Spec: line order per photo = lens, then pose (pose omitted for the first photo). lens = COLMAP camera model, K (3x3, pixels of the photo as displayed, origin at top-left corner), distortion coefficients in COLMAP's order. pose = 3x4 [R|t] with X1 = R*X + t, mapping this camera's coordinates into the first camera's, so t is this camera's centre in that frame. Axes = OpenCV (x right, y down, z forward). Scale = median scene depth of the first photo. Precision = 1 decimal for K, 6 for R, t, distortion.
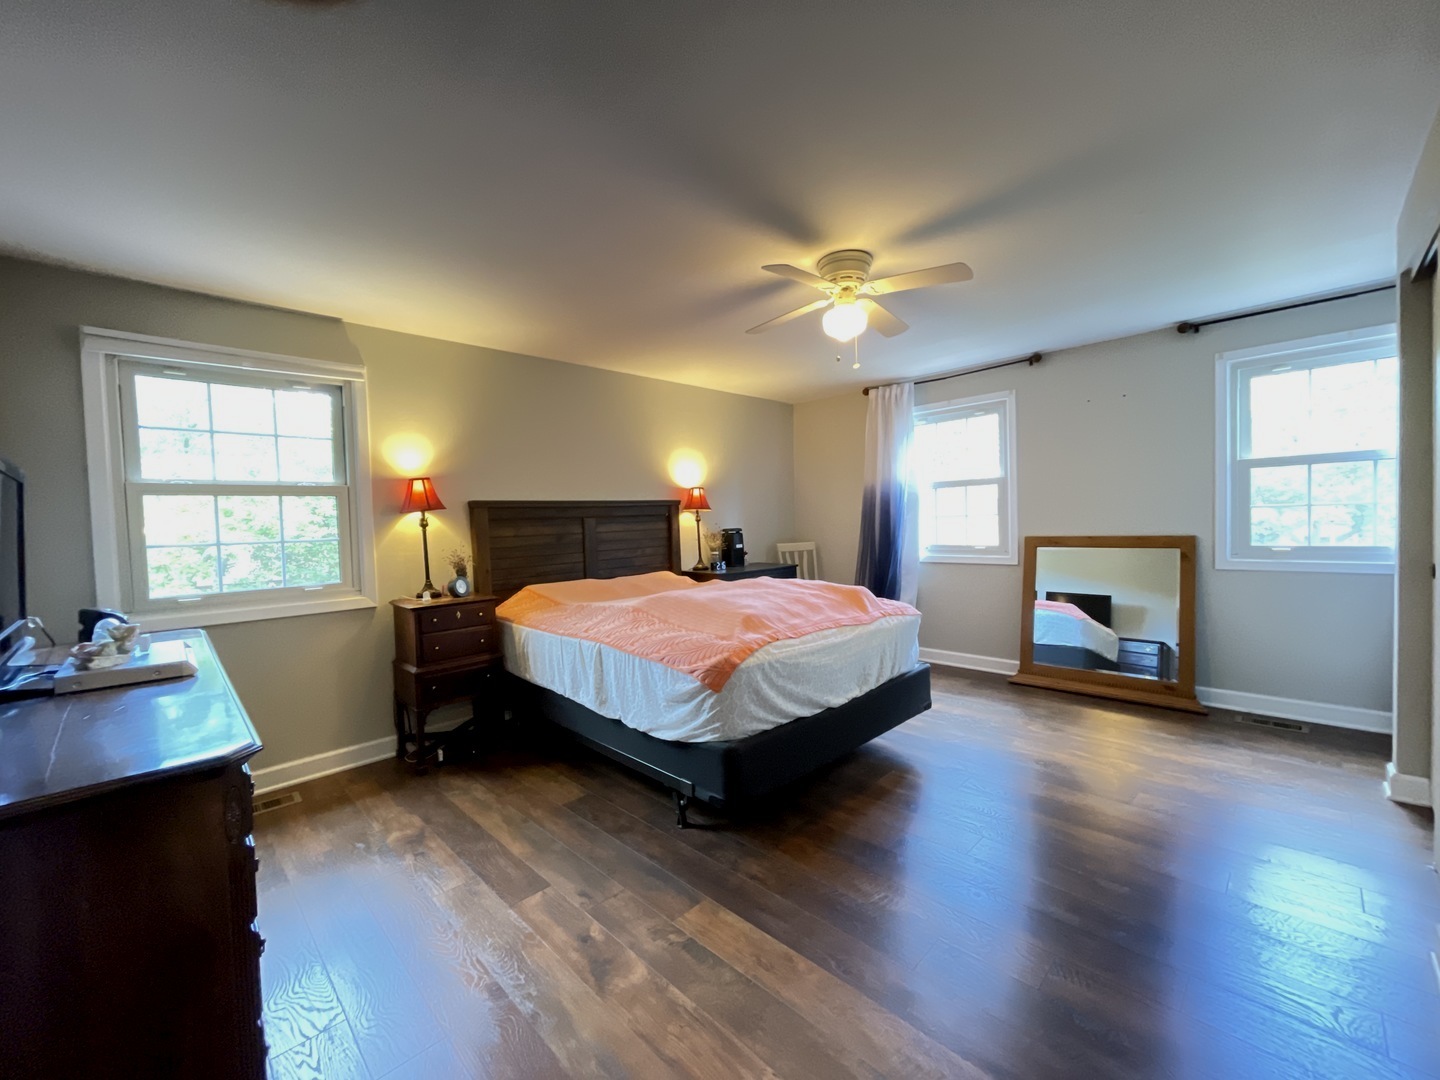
lens RADIAL K [[583.7, 0, 720.0], [0, 583.7, 540.0], [0, 0, 1]] dist [0.001471, 0.000214]
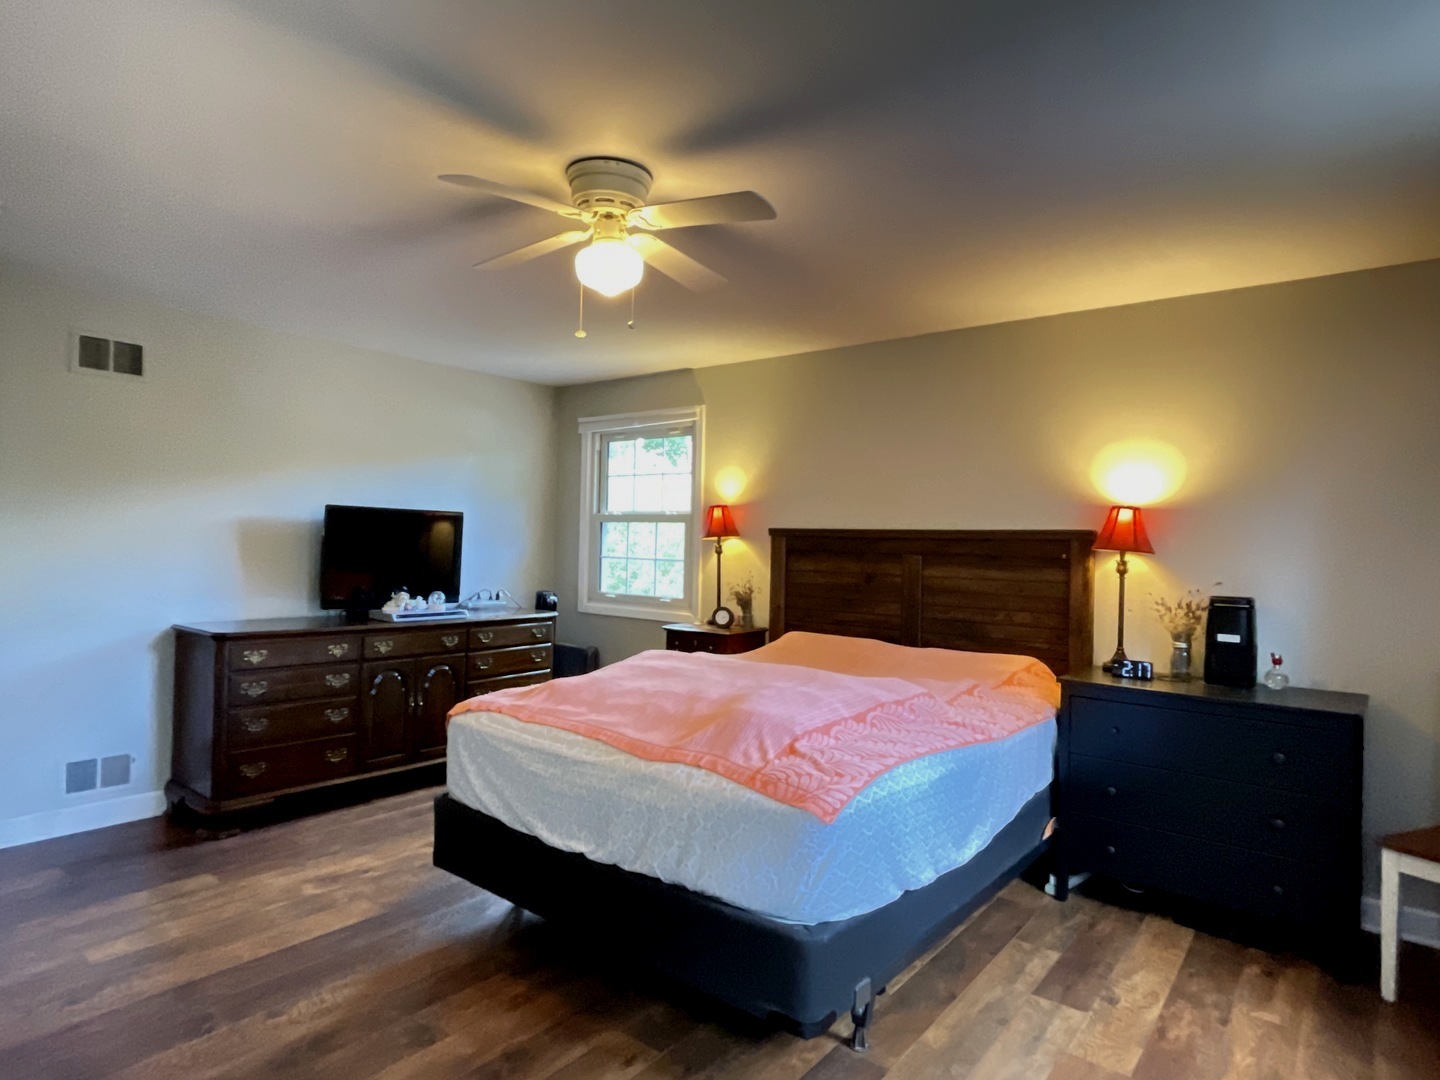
lens RADIAL K [[831.2, 0, 720.0], [0, 831.2, 540.0], [0, 0, 1]] dist [-0.003231, -0.001065]
pose [[0.120720, 0.034190, -0.992098, 1.017287], [-0.062175, 0.997705, 0.026818, -0.094659], [0.990738, 0.058446, 0.122569, 0.913833]]
